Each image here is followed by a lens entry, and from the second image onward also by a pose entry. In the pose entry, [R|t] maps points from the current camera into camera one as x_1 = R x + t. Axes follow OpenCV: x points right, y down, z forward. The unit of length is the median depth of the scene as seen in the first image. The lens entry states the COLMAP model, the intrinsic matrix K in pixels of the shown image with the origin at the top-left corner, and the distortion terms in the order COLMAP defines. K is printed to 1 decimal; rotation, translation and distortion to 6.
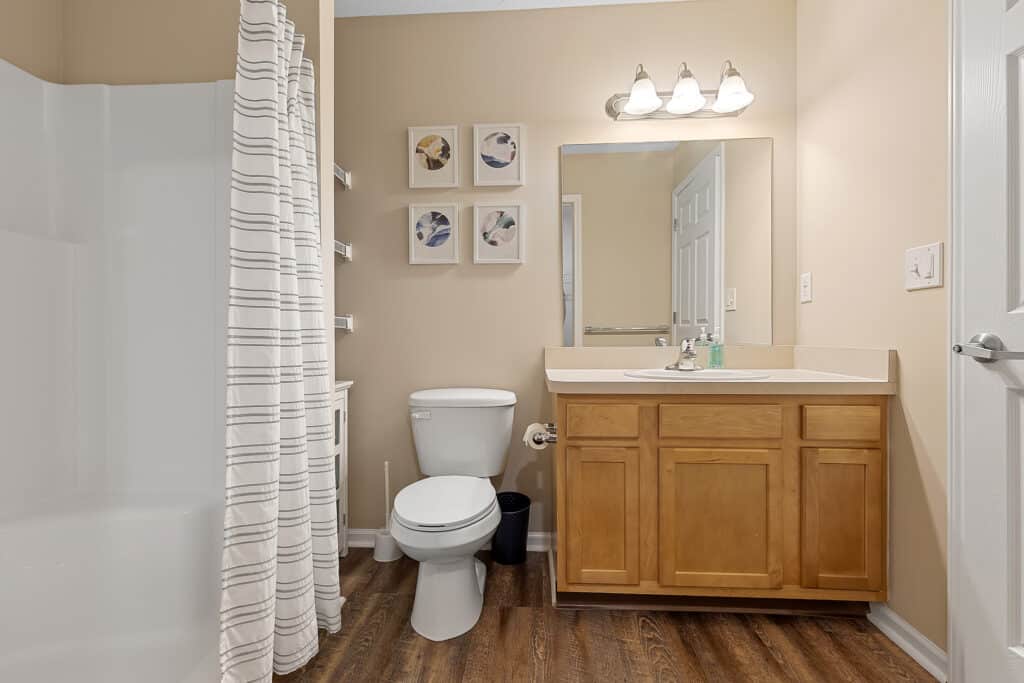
lens RADIAL K [[472.2, 0, 511.9], [0, 472.2, 336.4], [0, 0, 1]] dist [0.008292, -0.003066]
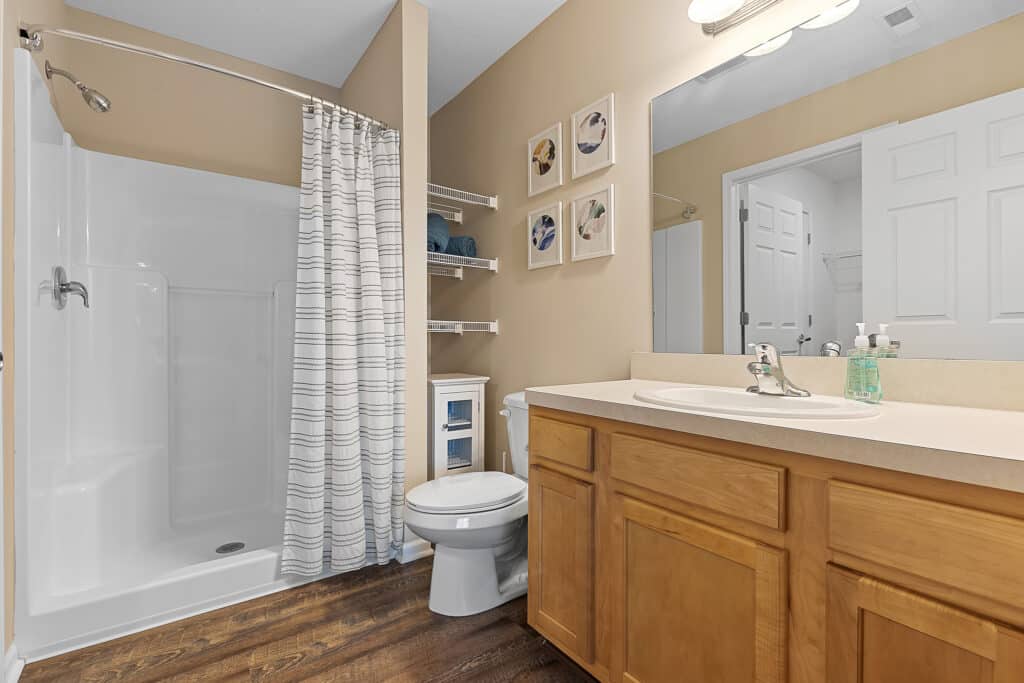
lens RADIAL K [[472.2, 0, 503.0], [0, 472.2, 338.0], [0, 0, 1]] dist [0.008292, -0.003066]
pose [[0.617146, 0.002489, -0.786845, 0.580858], [-0.002684, 0.999996, 0.001058, -0.001899], [0.786844, 0.001459, 0.617150, 0.307553]]
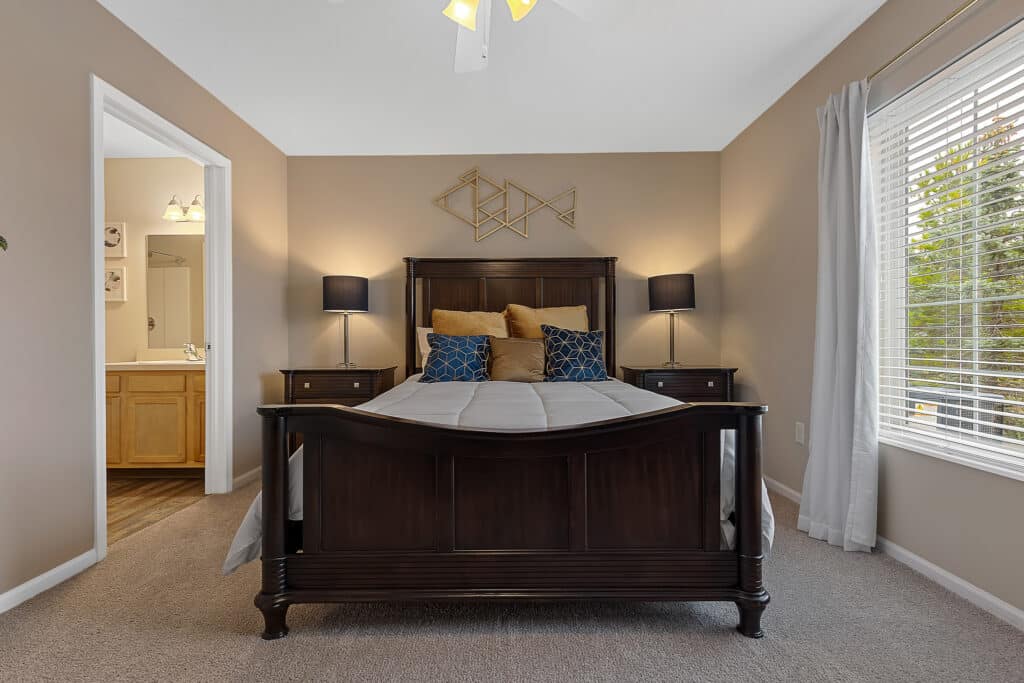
lens RADIAL K [[474.7, 0, 512.3], [0, 474.7, 349.3], [0, 0, 1]] dist [-0.014872, -0.000280]
pose [[0.999244, 0.001855, 0.038832, 1.401899], [-0.002176, 0.999964, 0.008248, 0.007052], [-0.038816, -0.008326, 0.999212, -0.812341]]
